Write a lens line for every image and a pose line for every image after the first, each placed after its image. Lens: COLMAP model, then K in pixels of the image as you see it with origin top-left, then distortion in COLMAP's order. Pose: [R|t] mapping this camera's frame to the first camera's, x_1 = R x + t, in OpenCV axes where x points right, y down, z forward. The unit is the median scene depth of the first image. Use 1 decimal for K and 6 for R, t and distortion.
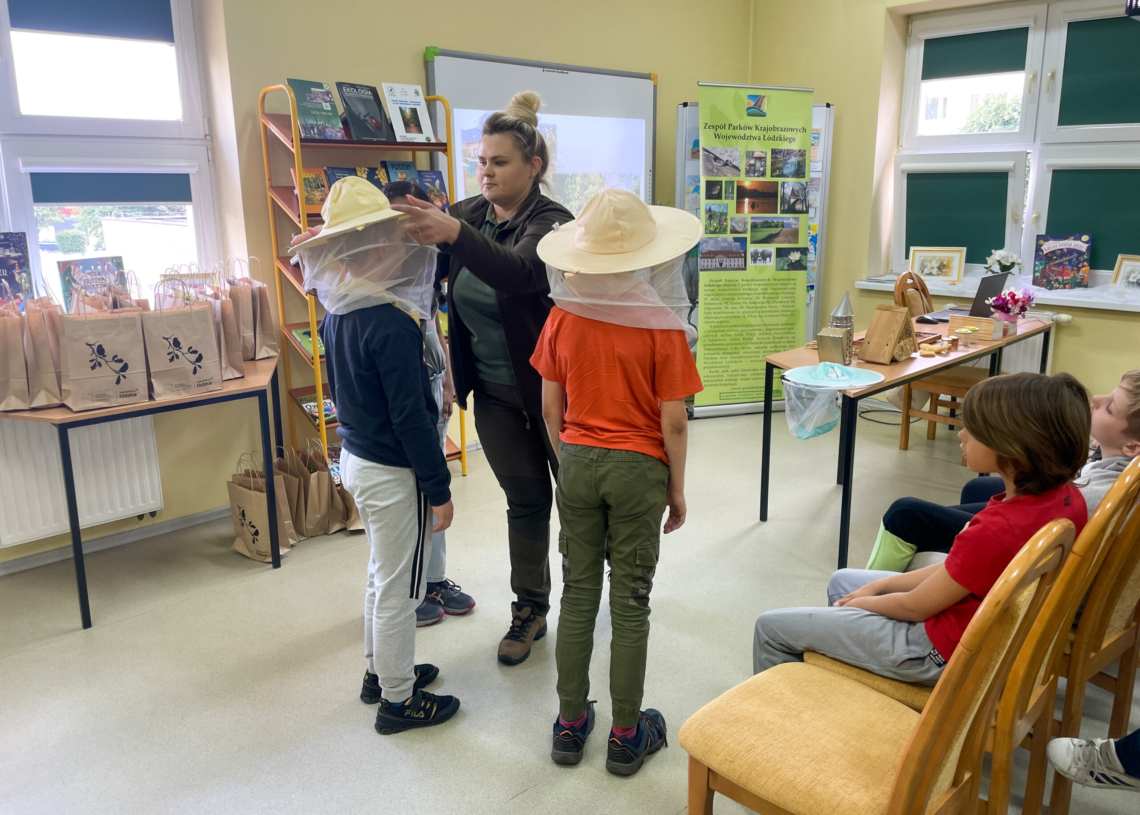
lens RADIAL K [[883.6, 0, 563.9], [0, 883.6, 387.4], [0, 0, 1]] dist [0.090605, -0.136617]
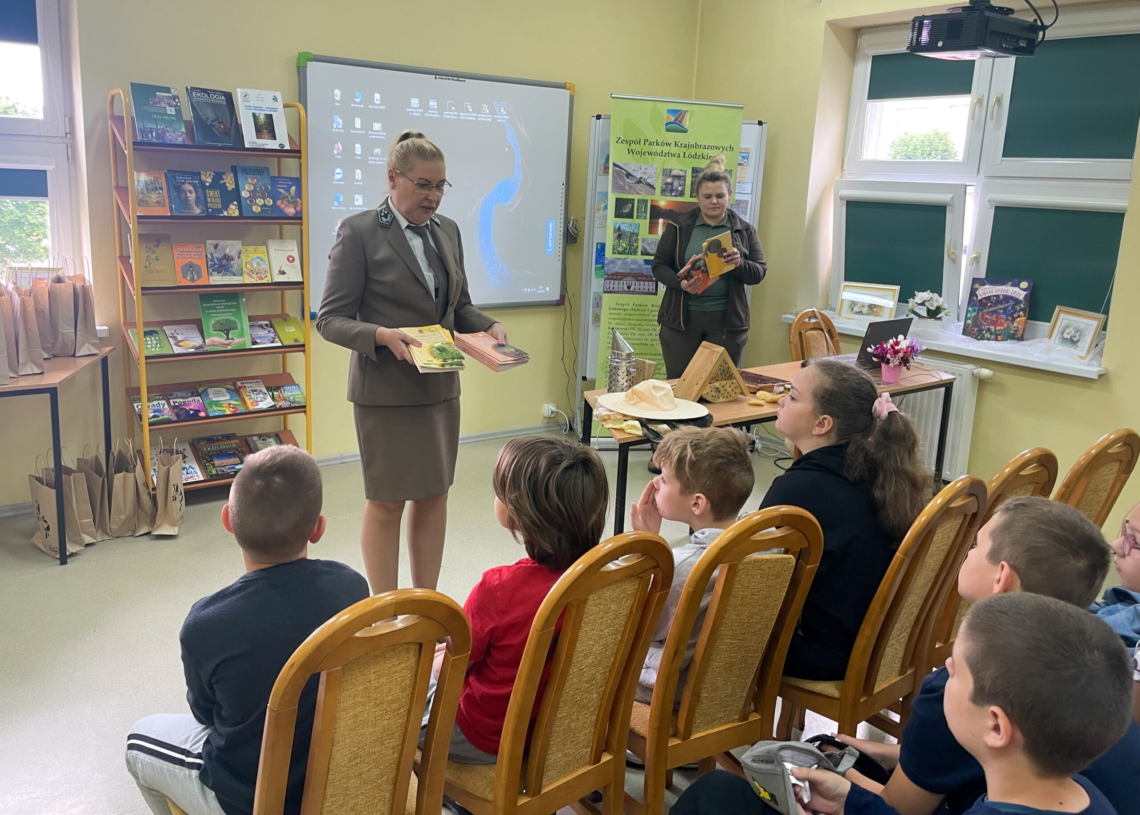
lens RADIAL K [[966.5, 0, 509.5], [0, 966.5, 366.0], [0, 0, 1]] dist [0.105515, -0.163608]
pose [[0.988091, 0.073479, -0.135192, 0.200921], [-0.077669, 0.996641, -0.025977, -0.020374], [0.132829, 0.036168, 0.990479, -0.023450]]
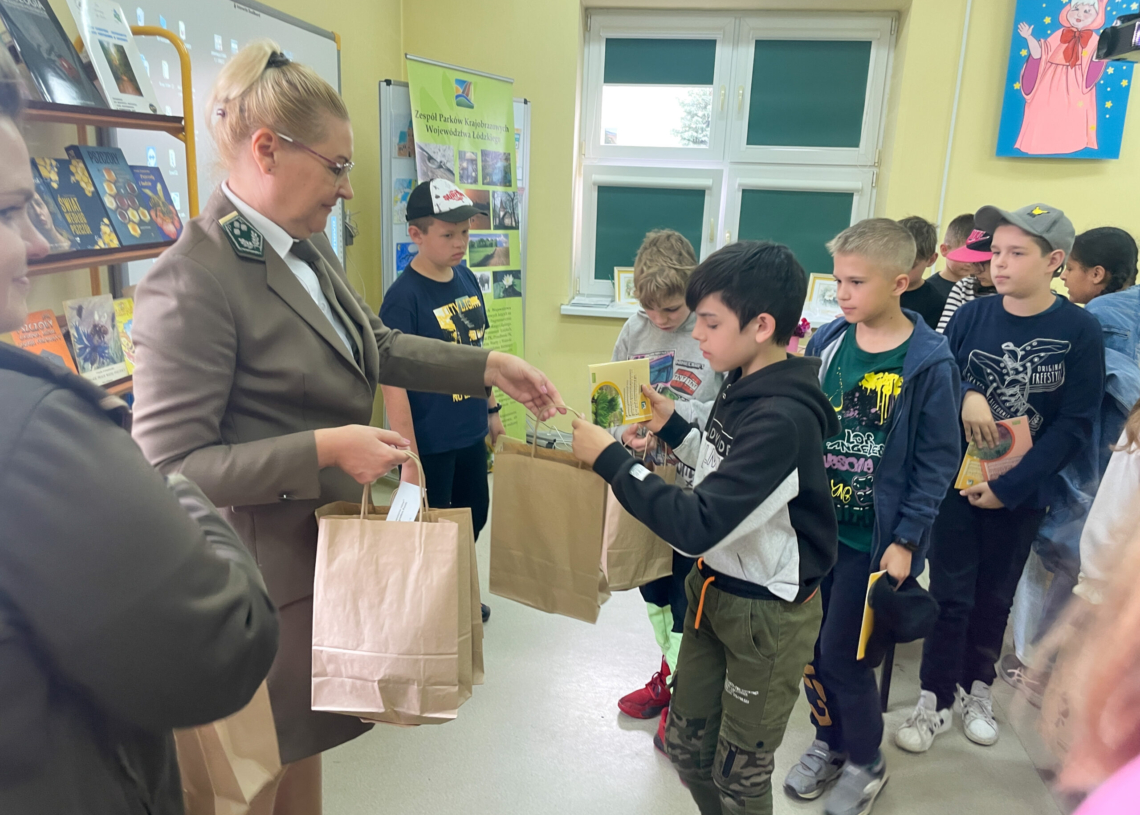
lens RADIAL K [[883.6, 0, 563.9], [0, 883.6, 387.4], [0, 0, 1]] dist [0.090605, -0.136617]
pose [[0.773162, -0.112109, 0.624221, -0.240550], [0.101045, 0.993455, 0.053267, -0.090765], [-0.626107, 0.021890, 0.779430, 0.336694]]
